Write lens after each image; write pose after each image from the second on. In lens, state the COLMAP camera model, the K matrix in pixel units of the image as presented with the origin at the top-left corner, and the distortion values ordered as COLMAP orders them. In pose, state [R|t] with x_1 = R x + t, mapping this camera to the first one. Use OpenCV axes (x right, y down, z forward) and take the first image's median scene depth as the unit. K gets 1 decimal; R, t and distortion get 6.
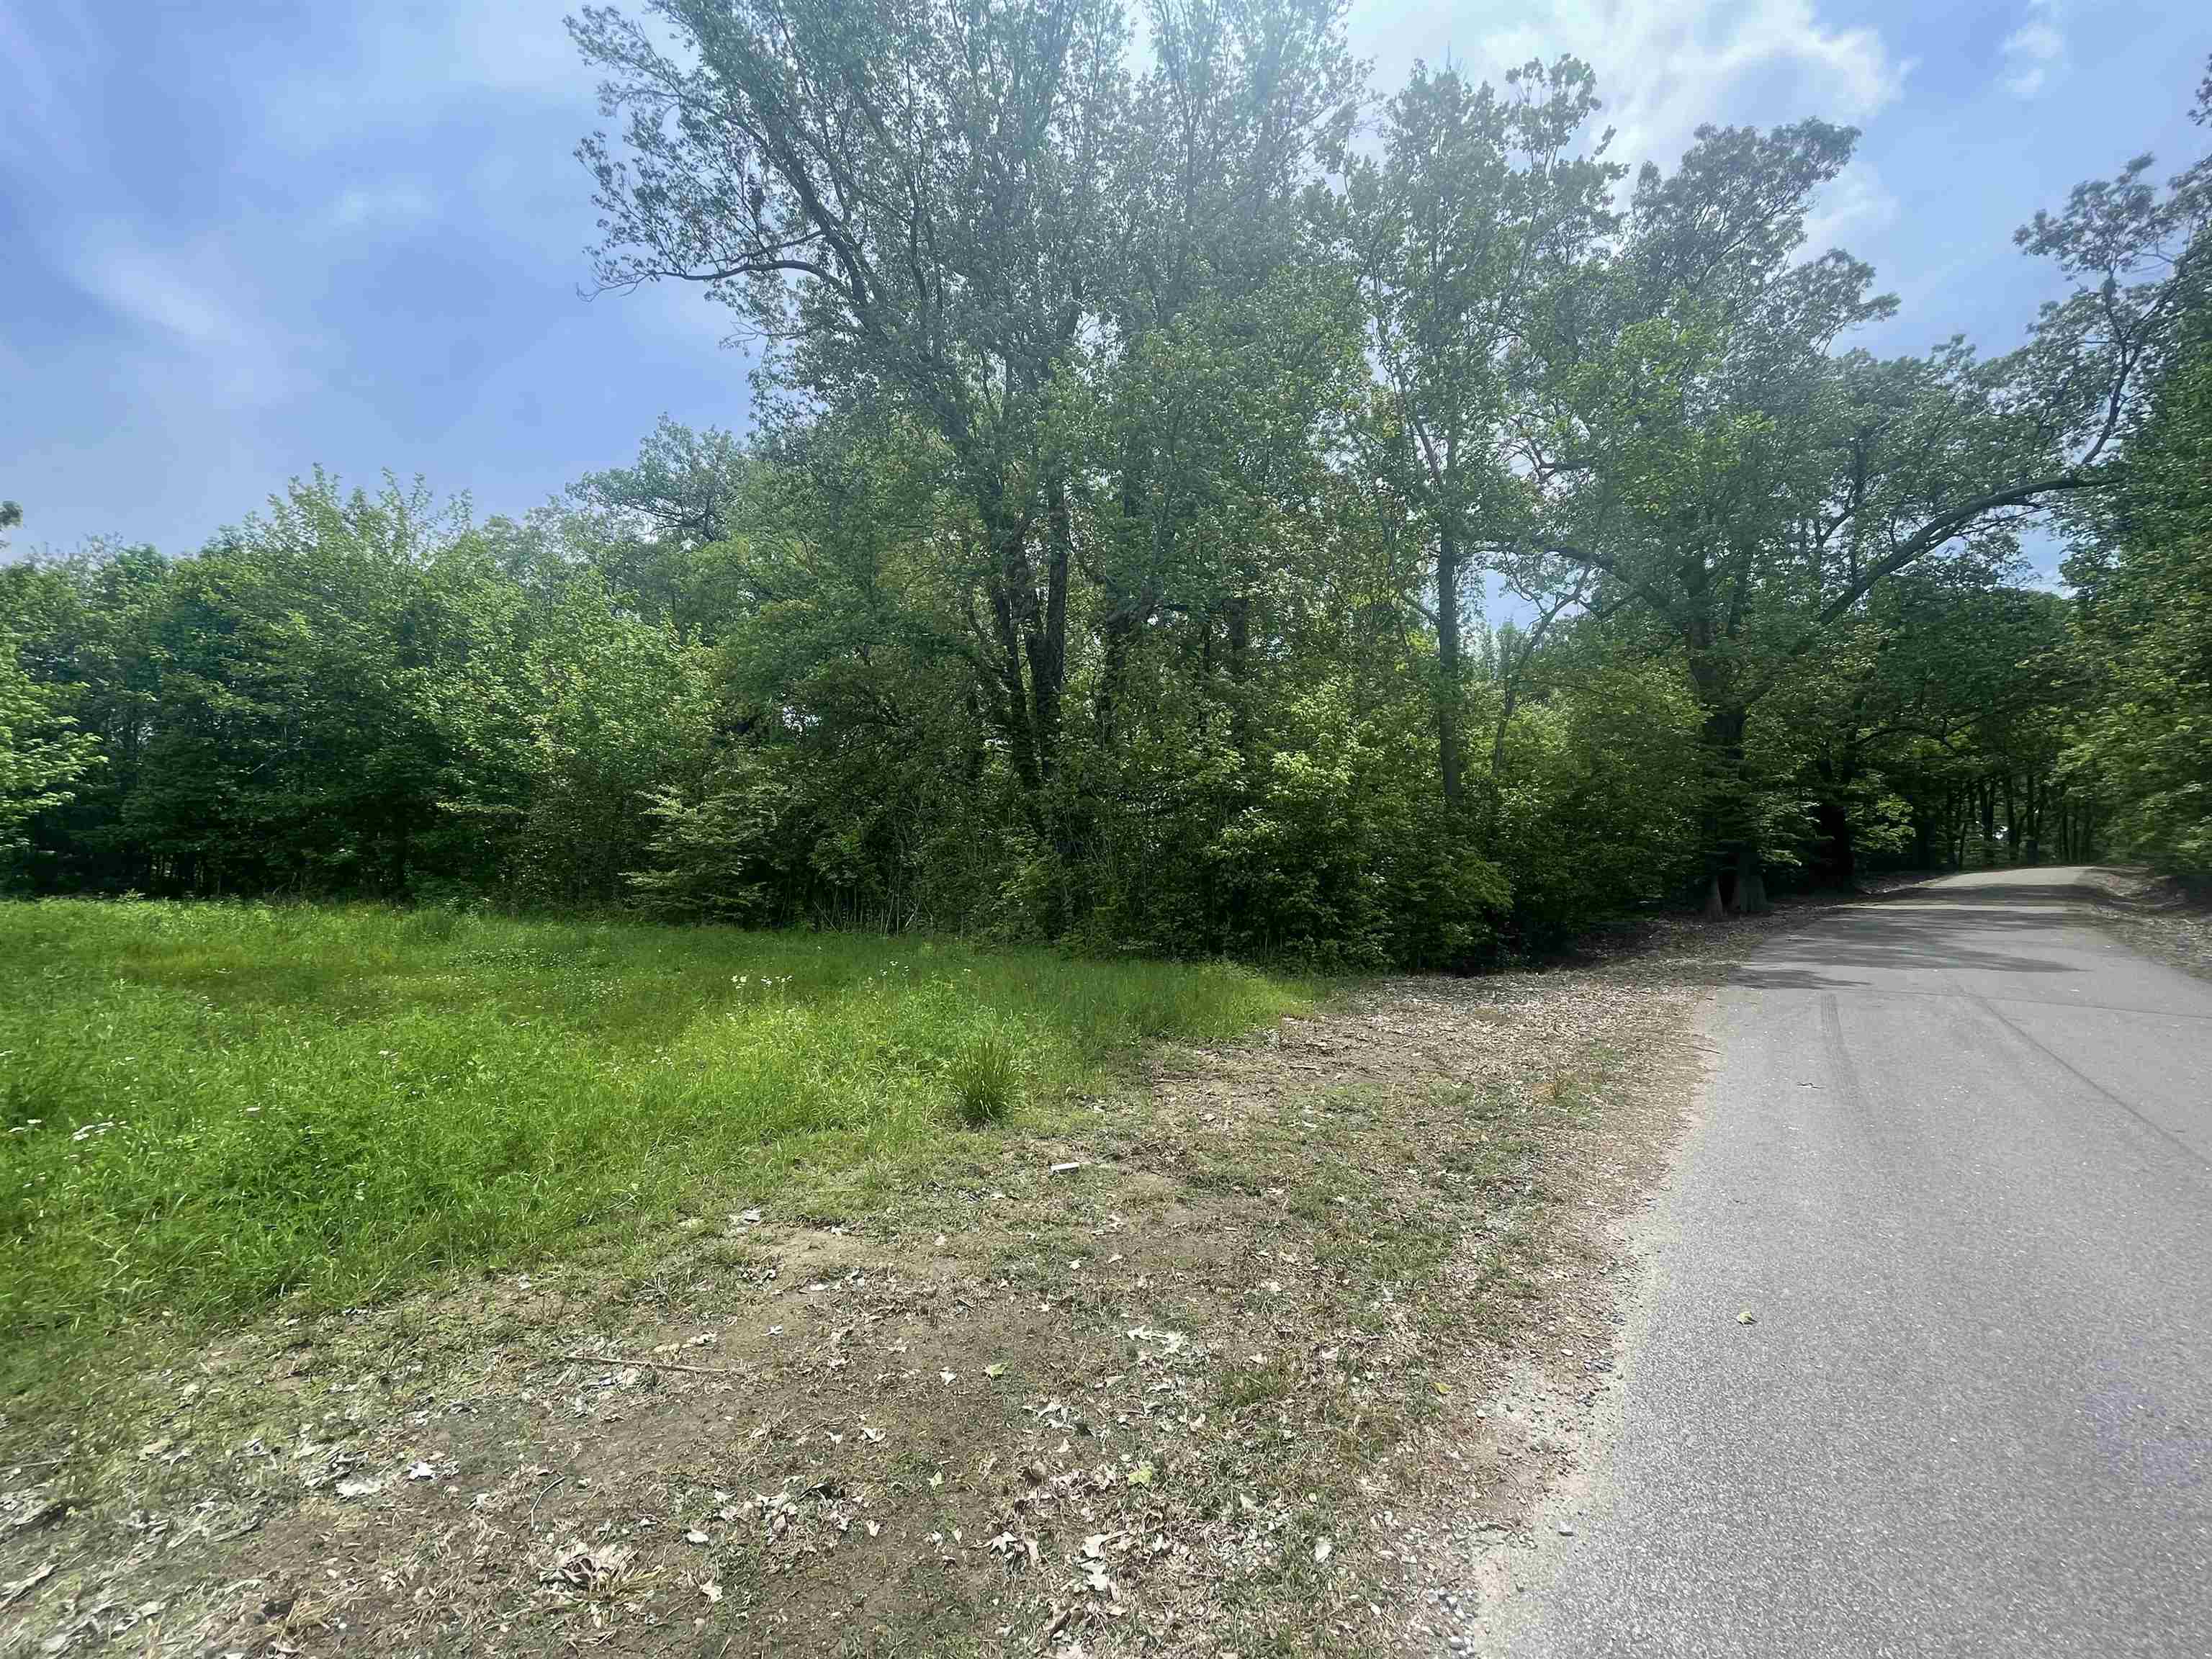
lens RADIAL K [[936.0, 0, 1106.9], [0, 936.0, 844.3], [0, 0, 1]] dist [0.000759, 0.000199]
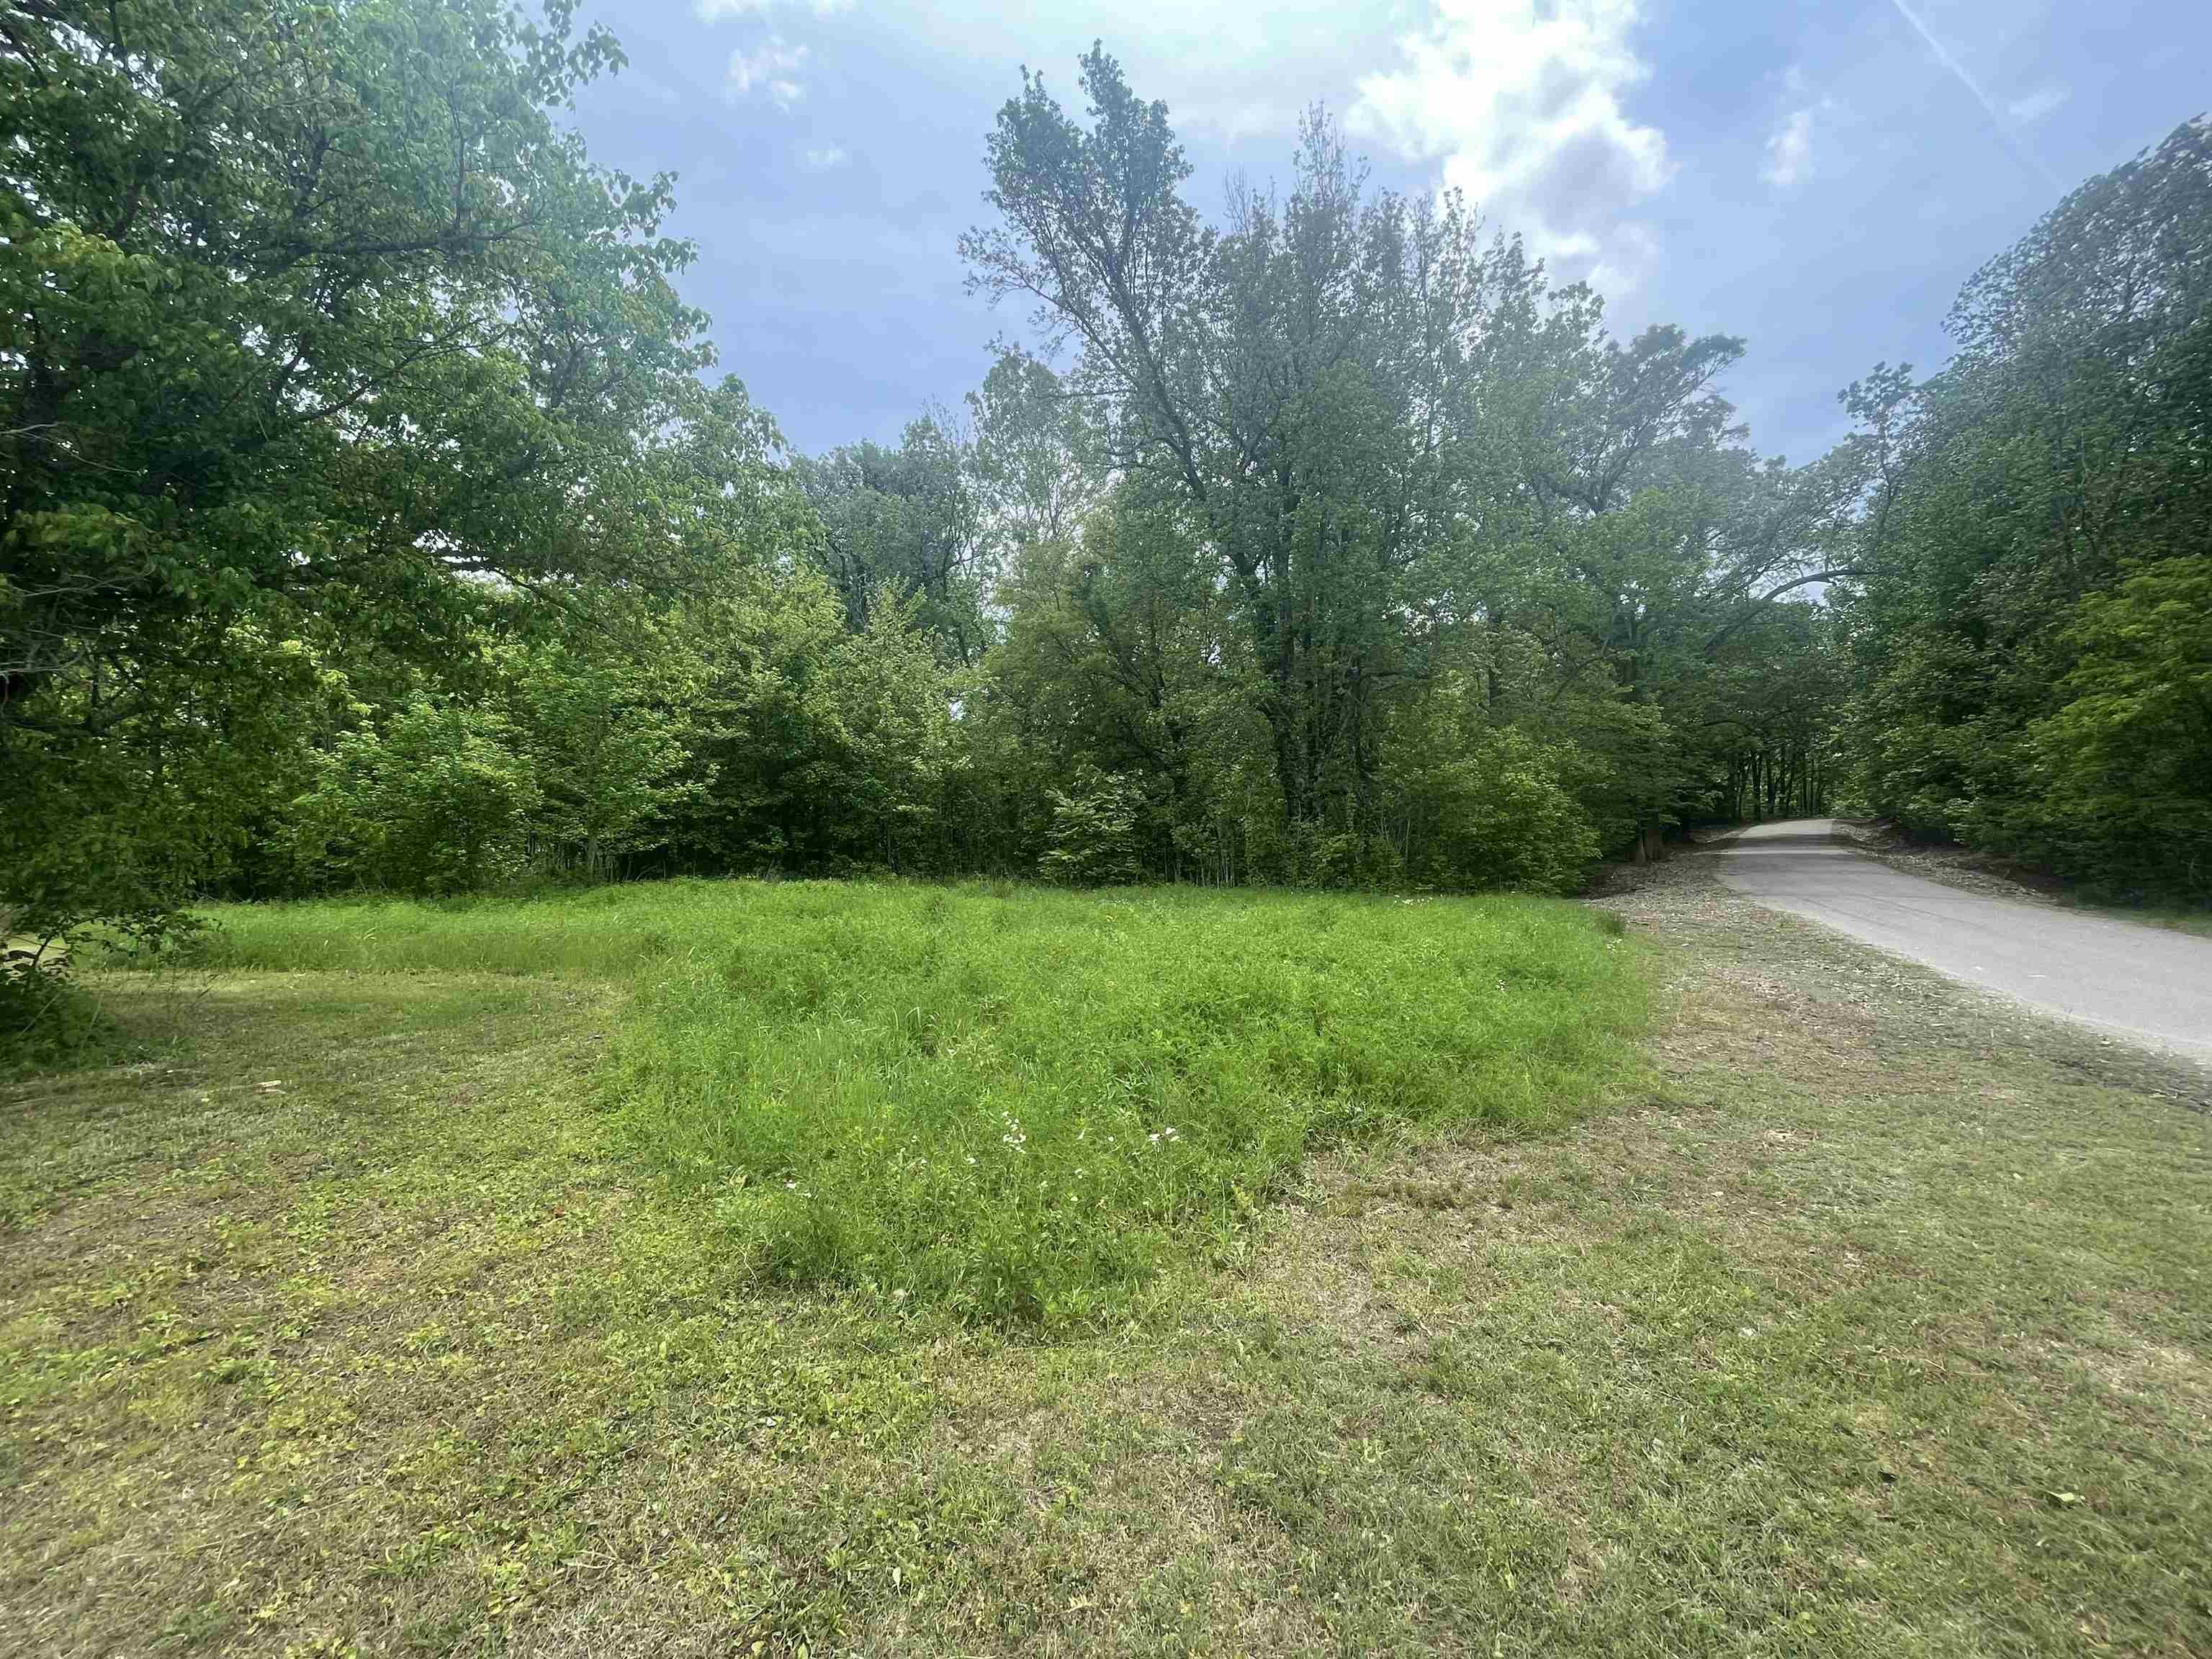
lens RADIAL K [[887.8, 0, 1106.0], [0, 887.8, 829.5], [0, 0, 1]] dist [-0.002701, -0.000503]
pose [[0.988574, -0.017674, 0.149697, -0.211382], [0.013405, 0.999476, 0.029473, -0.014348], [-0.150140, -0.027129, 0.988292, -0.128862]]
